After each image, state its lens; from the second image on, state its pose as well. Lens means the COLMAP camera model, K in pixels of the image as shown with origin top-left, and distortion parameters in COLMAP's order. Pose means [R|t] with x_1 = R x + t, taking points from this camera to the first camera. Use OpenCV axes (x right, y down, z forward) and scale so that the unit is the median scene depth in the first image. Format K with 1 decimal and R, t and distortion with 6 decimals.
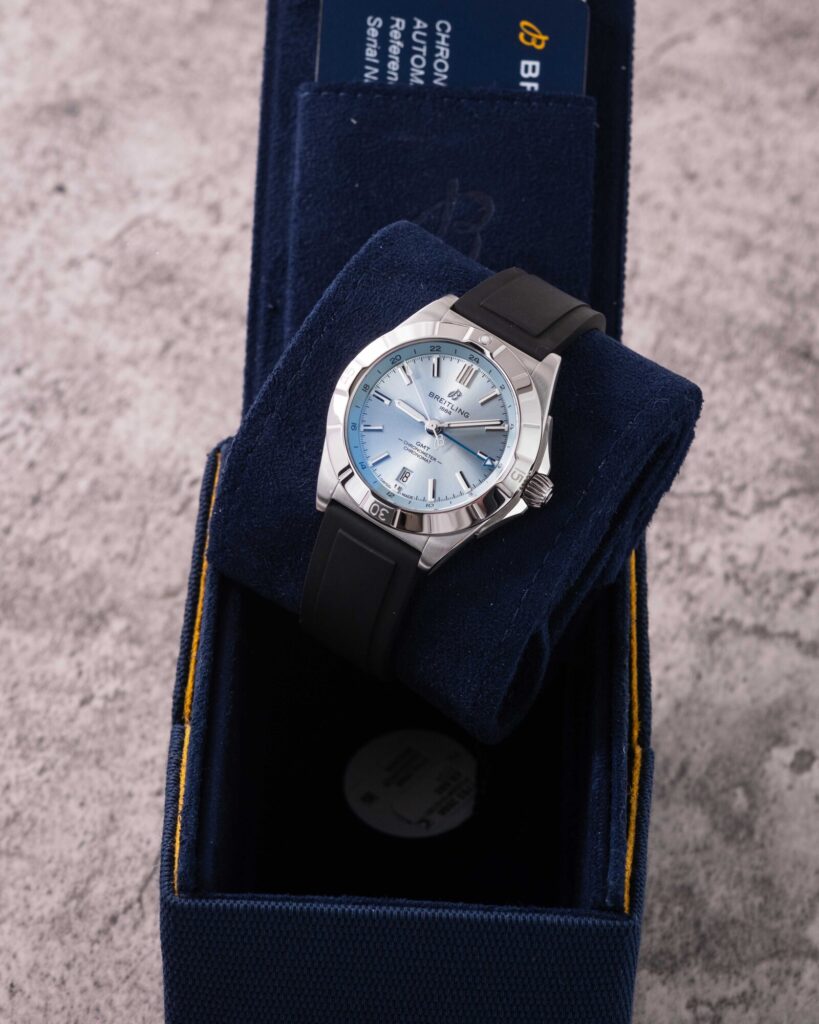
lens RADIAL K [[3913.3, 0, 409.5], [0, 3913.3, 512.0], [0, 0, 1]] dist [-0.005290, 2.522170]
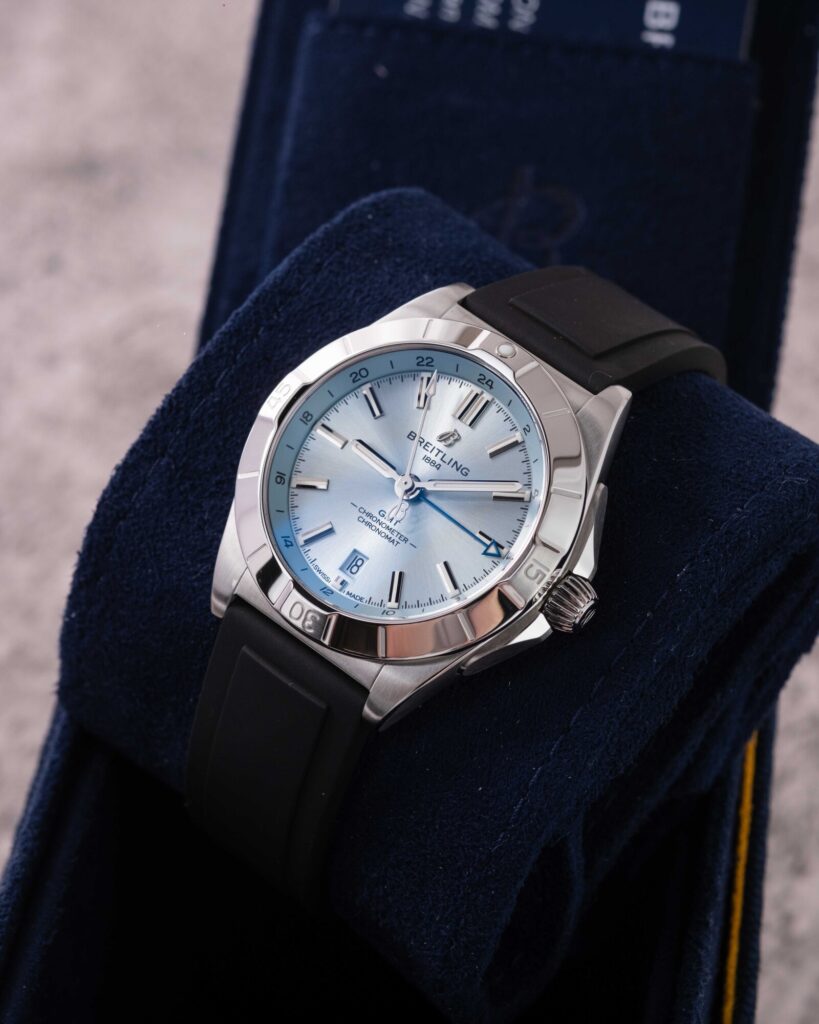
lens RADIAL K [[3913.3, 0, 409.5], [0, 3913.3, 512.0], [0, 0, 1]] dist [-0.005290, 2.522170]
pose [[0.992274, 0.076575, -0.097610, 0.065207], [-0.087478, 0.989758, -0.112809, 0.049982], [0.087972, 0.120476, 0.988811, 0.401345]]
